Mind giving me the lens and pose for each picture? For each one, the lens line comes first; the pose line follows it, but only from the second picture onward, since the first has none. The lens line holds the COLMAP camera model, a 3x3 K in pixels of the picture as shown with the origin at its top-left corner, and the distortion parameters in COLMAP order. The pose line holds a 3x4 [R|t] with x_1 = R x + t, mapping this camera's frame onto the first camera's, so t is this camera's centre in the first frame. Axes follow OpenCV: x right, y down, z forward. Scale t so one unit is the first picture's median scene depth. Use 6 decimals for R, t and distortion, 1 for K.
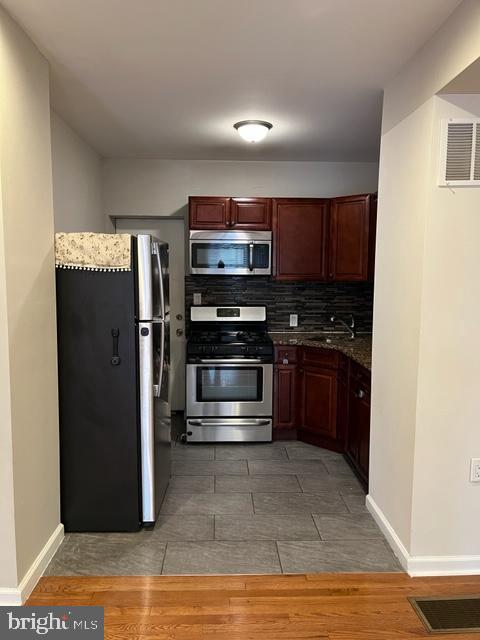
lens RADIAL K [[476.6, 0, 240.0], [0, 476.6, 320.0], [0, 0, 1]] dist [0.056876, -0.083500]
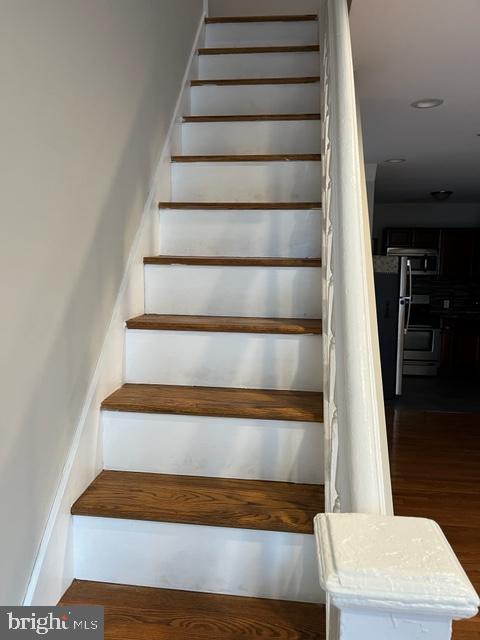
lens RADIAL K [[476.6, 0, 240.0], [0, 476.6, 320.0], [0, 0, 1]] dist [0.056876, -0.083500]
pose [[0.989413, 0.024280, -0.143084, -0.364023], [-0.023334, 0.999693, 0.008289, 0.061320], [0.143241, -0.004862, 0.989676, -0.721116]]
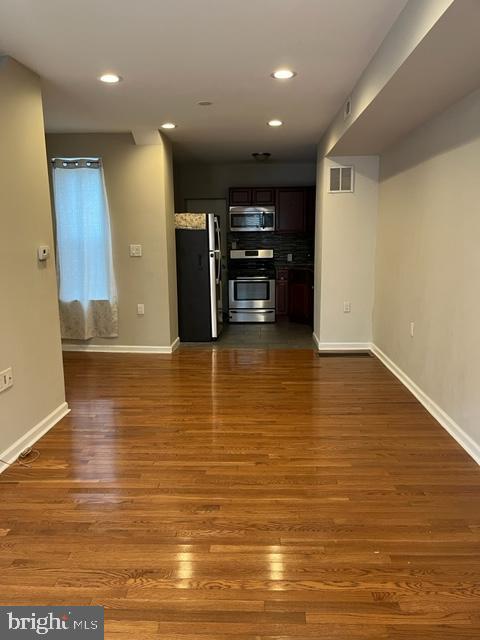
lens RADIAL K [[476.6, 0, 240.0], [0, 476.6, 320.0], [0, 0, 1]] dist [0.056876, -0.083500]
pose [[0.996919, -0.003962, -0.078339, 0.074142], [0.010336, 0.996650, 0.081123, 0.092404], [0.077755, -0.081683, 0.993621, -0.821589]]
